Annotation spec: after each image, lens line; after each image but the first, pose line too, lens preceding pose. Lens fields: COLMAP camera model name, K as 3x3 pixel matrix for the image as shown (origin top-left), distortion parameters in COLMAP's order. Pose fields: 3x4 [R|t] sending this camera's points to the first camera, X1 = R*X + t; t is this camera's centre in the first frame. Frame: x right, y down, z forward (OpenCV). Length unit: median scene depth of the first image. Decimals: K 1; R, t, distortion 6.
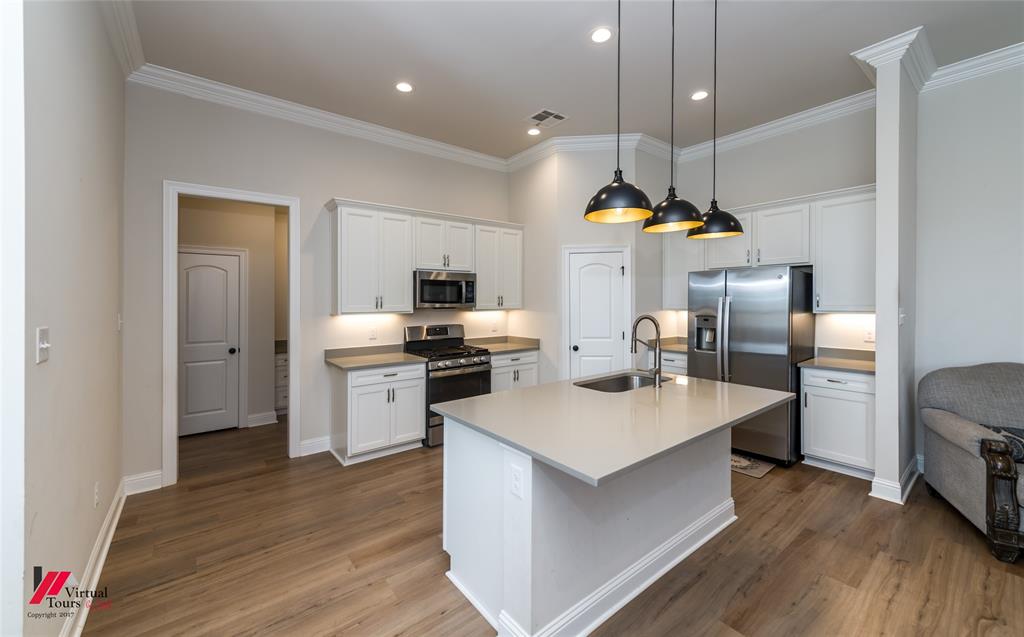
lens RADIAL K [[406.6, 0, 509.4], [0, 406.6, 309.5], [0, 0, 1]] dist [0.000117, 0.000022]
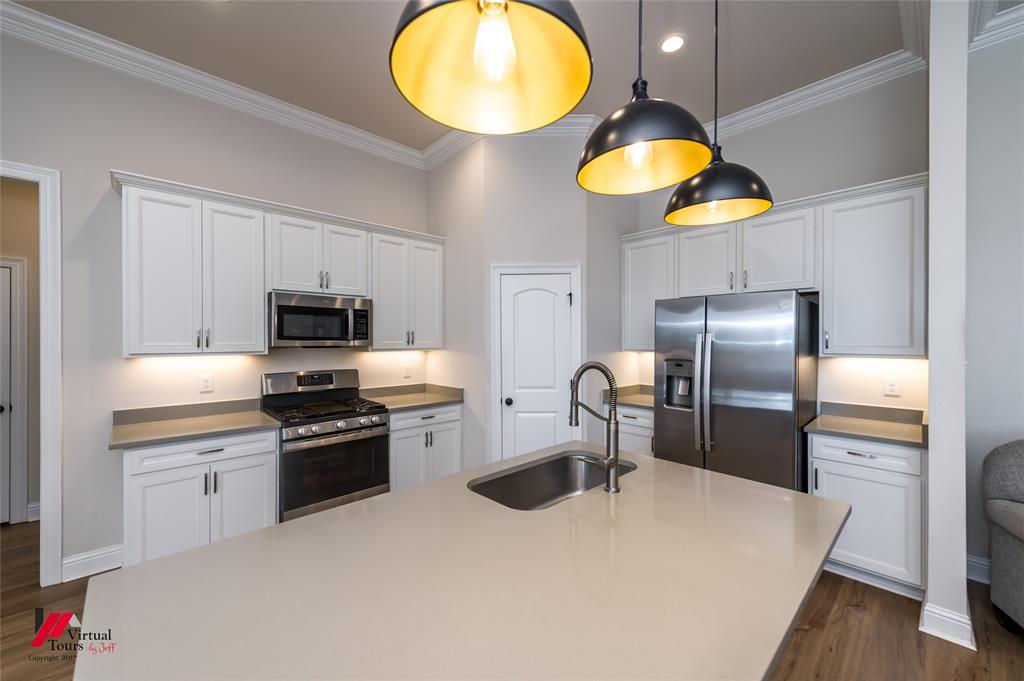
lens RADIAL K [[407.9, 0, 512.0], [0, 407.9, 340.5], [0, 0, 1]] dist [0.001353, 0.000037]
pose [[0.995349, 0.006223, 0.096136, 0.106635], [-0.004507, 0.999827, -0.018049, -0.004110], [-0.096232, 0.017532, 0.995205, 0.279909]]
